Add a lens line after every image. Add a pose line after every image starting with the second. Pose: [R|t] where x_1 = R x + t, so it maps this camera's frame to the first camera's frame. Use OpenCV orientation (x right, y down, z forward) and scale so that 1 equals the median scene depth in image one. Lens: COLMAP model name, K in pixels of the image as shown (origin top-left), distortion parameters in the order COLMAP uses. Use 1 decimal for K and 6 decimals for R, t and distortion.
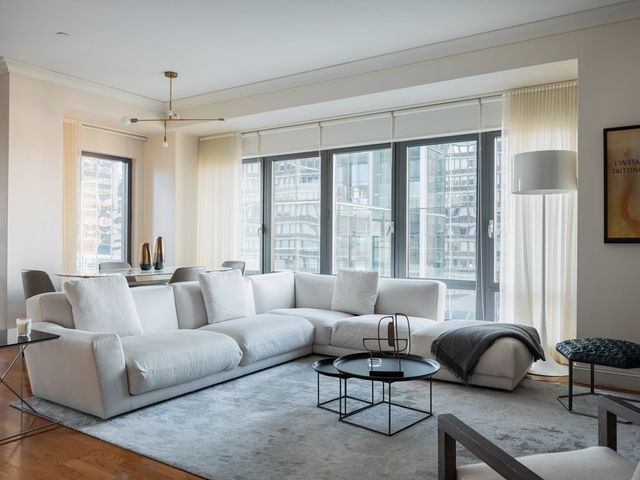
lens RADIAL K [[512.5, 0, 318.5], [0, 512.5, 237.1], [0, 0, 1]] dist [-0.020501, 0.019491]
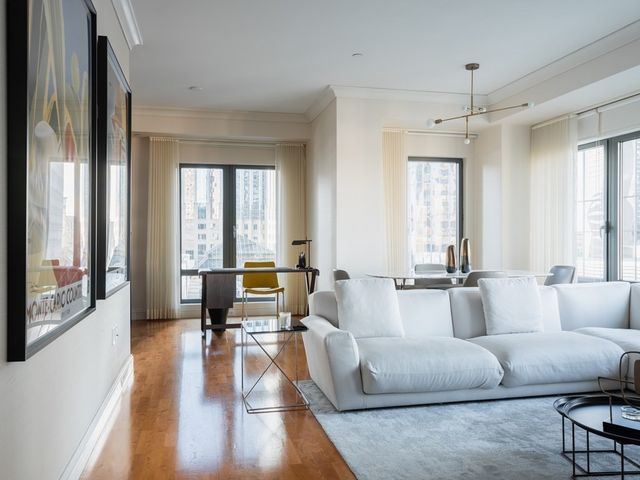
lens RADIAL K [[535.7, 0, 320.8], [0, 535.7, 238.4], [0, 0, 1]] dist [0.027946, -0.015984]
pose [[0.732308, -0.005773, -0.680949, 0.185183], [0.010180, 0.999945, 0.002471, -0.006405], [0.680897, -0.008741, 0.732327, 0.080937]]
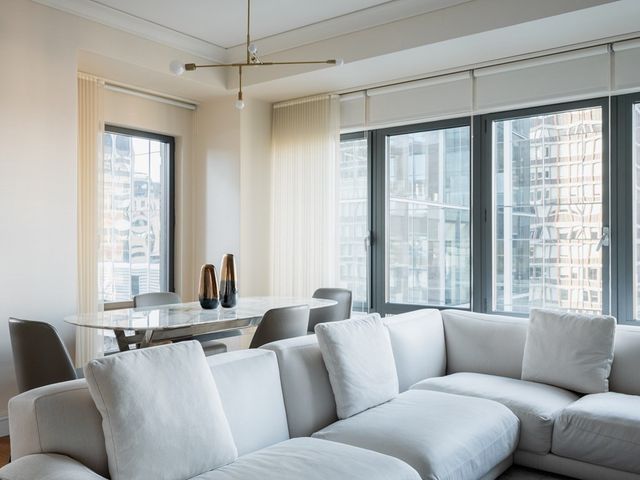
lens RADIAL K [[589.3, 0, 320.1], [0, 589.3, 239.1], [0, 0, 1]] dist [0.019510, 0.000000]
pose [[0.997556, -0.003203, -0.069792, -0.158017], [0.003020, 0.999992, -0.002729, -0.017495], [0.069800, 0.002511, 0.997558, 0.303857]]
